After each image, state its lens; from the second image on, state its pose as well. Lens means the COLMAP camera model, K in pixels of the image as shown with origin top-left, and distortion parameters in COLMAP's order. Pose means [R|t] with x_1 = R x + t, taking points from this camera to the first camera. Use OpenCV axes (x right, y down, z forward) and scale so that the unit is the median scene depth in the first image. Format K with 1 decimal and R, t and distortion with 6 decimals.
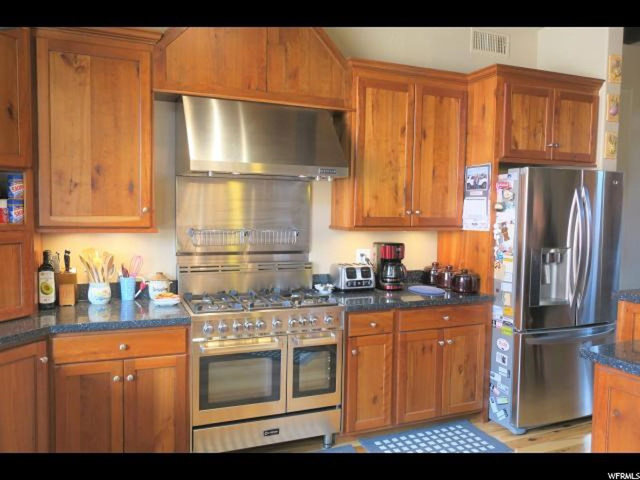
lens RADIAL K [[500.8, 0, 322.7], [0, 500.8, 243.3], [0, 0, 1]] dist [-0.000802, 0.000091]
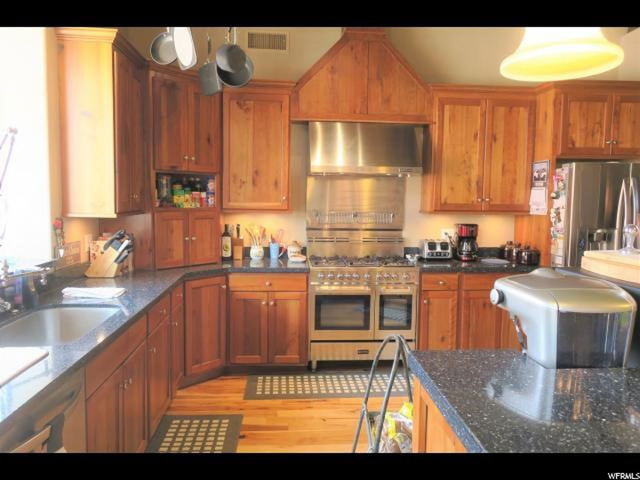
lens RADIAL K [[500.8, 0, 322.7], [0, 500.8, 243.3], [0, 0, 1]] dist [-0.000802, 0.000091]
pose [[0.950280, 0.022785, -0.310563, 0.208790], [-0.018362, 0.999684, 0.017157, 0.037709], [0.310856, -0.010601, 0.950398, -0.373268]]
